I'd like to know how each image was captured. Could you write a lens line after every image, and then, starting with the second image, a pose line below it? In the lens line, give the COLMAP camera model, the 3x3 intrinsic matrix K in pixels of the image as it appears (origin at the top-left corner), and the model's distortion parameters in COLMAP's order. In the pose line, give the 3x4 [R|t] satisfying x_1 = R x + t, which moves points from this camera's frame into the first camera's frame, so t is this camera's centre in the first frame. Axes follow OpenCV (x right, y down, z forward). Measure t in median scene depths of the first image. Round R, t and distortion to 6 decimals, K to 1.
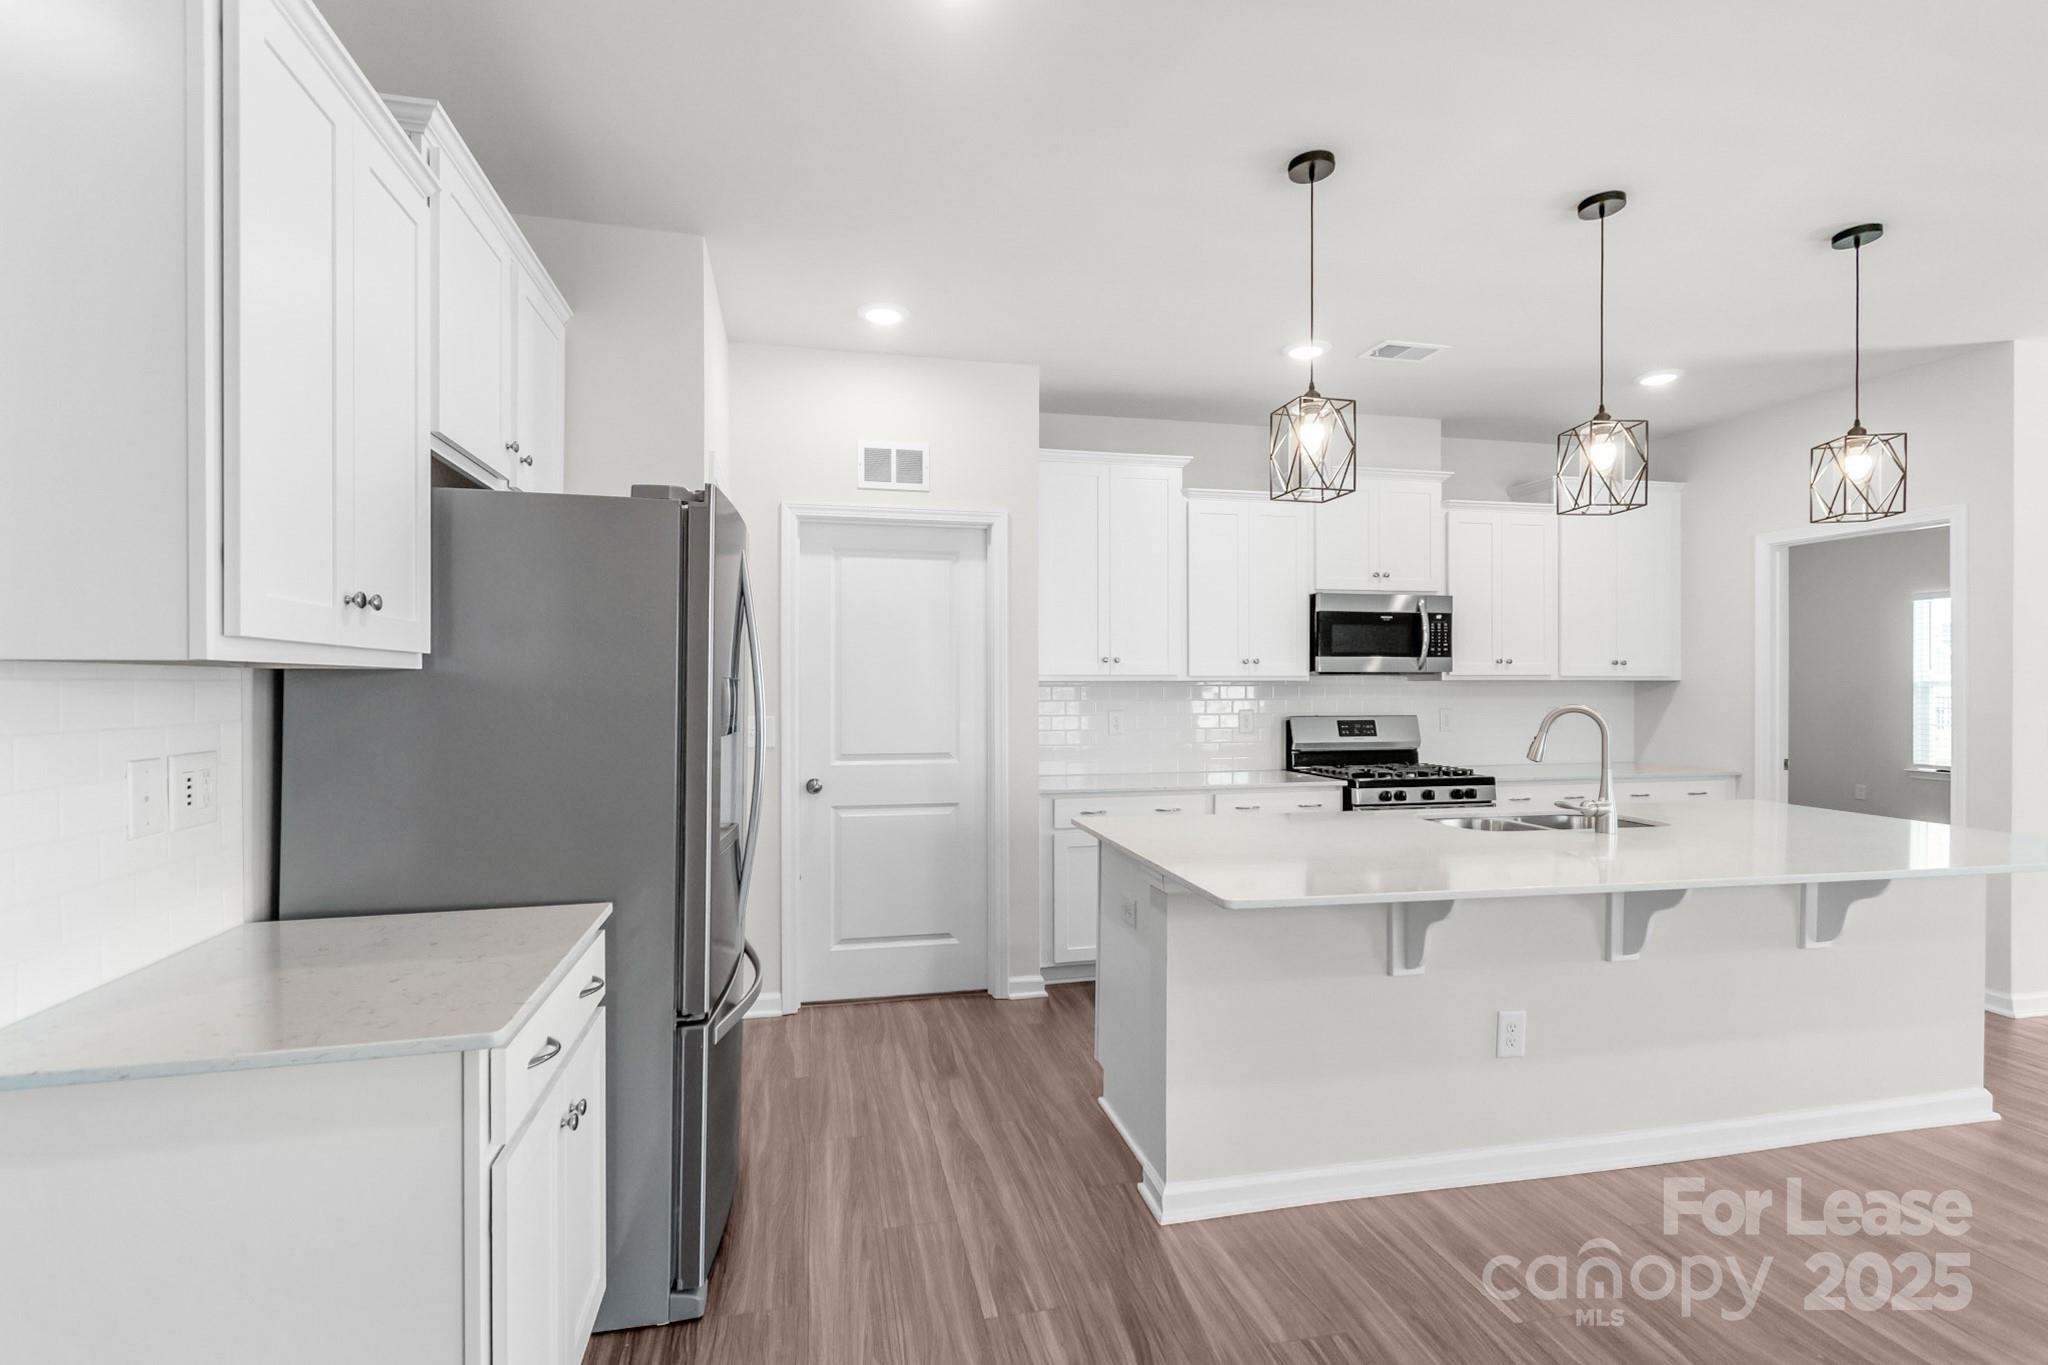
lens RADIAL K [[927.3, 0, 1003.7], [0, 927.3, 687.7], [0, 0, 1]] dist [0.000643, -0.000043]
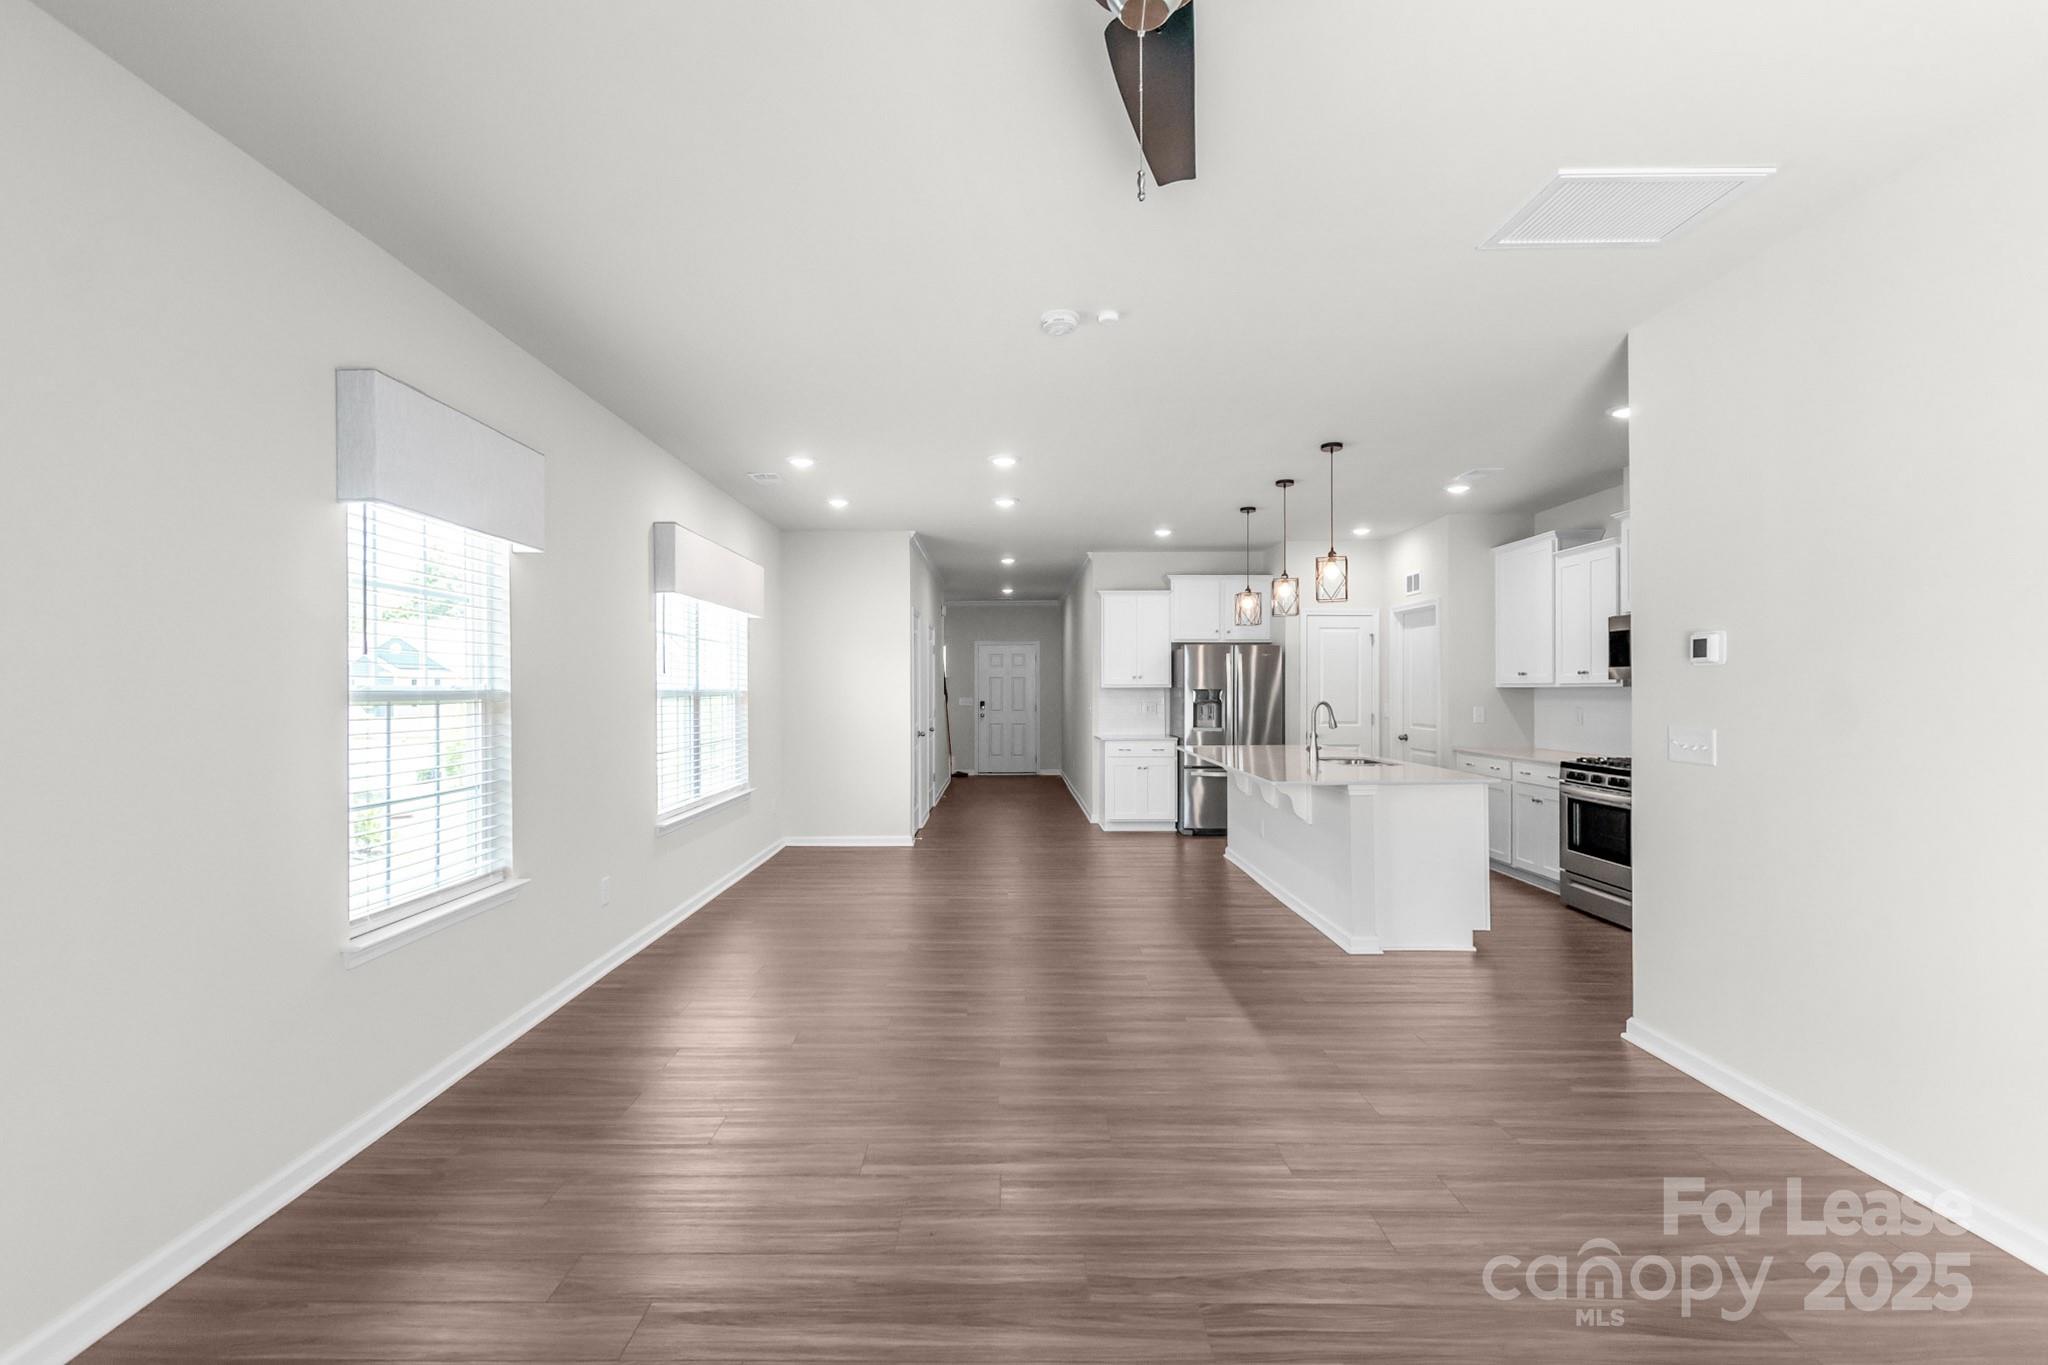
lens RADIAL K [[927.3, 0, 1003.7], [0, 927.3, 687.7], [0, 0, 1]] dist [0.000643, -0.000043]
pose [[-0.211374, 0.000796, -0.977405, 1.727463], [0.004296, 0.999991, -0.000115, -0.009761], [0.977396, -0.004223, -0.211375, 0.458445]]
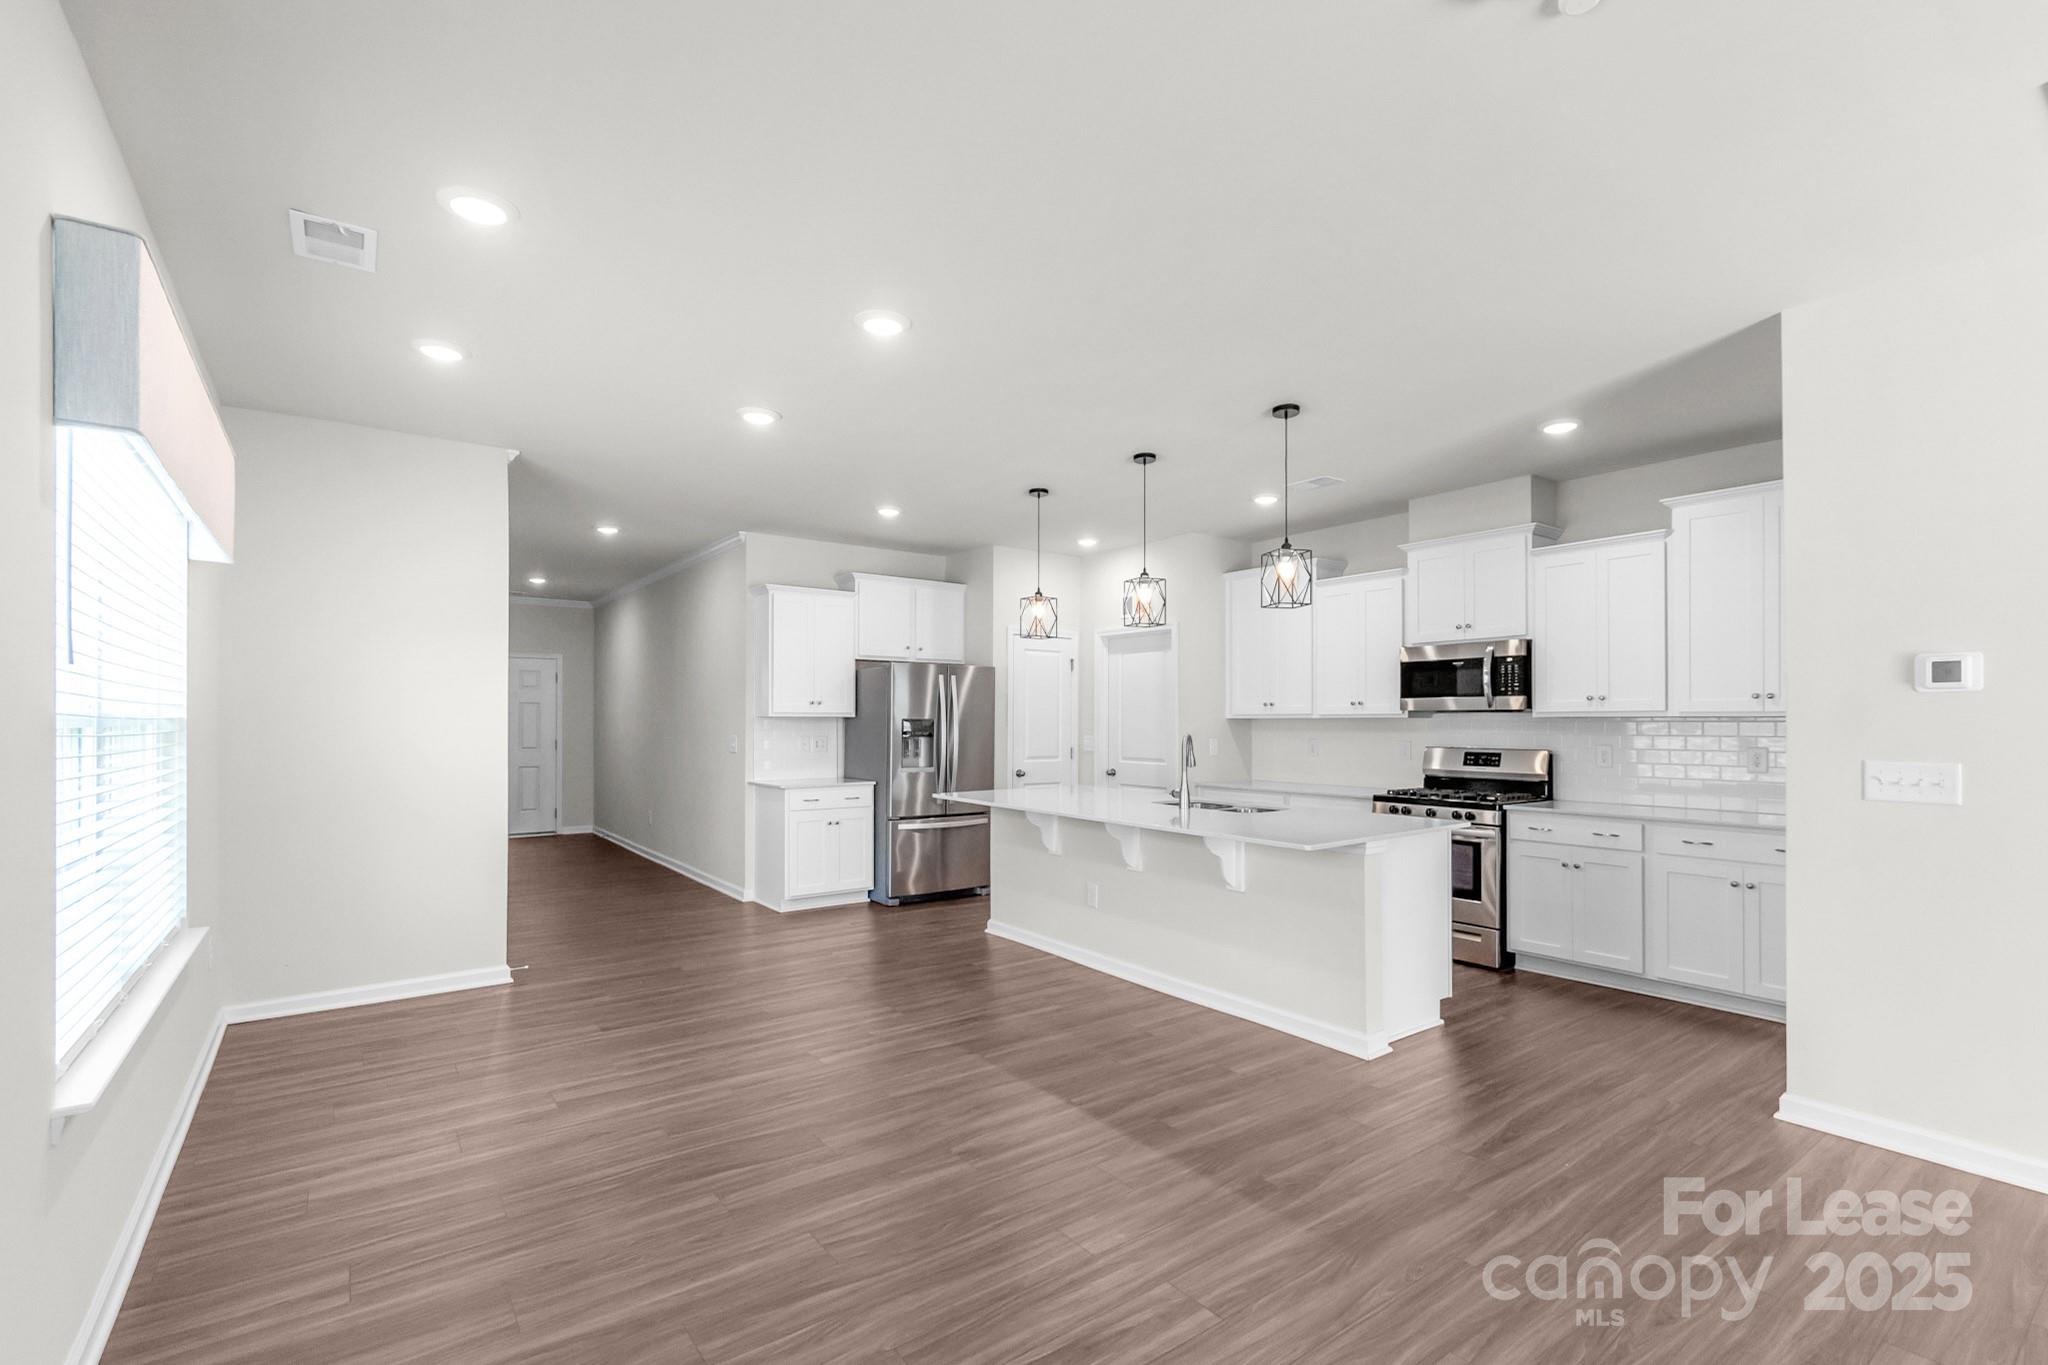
lens RADIAL K [[911.4, 0, 1052.4], [0, 911.4, 718.4], [0, 0, 1]] dist [0.001395, 0.000292]
pose [[0.431585, 0.000048, -0.902072, 1.237954], [-0.000265, 1.000000, -0.000073, -0.006354], [0.902072, 0.000270, 0.431585, 0.040688]]
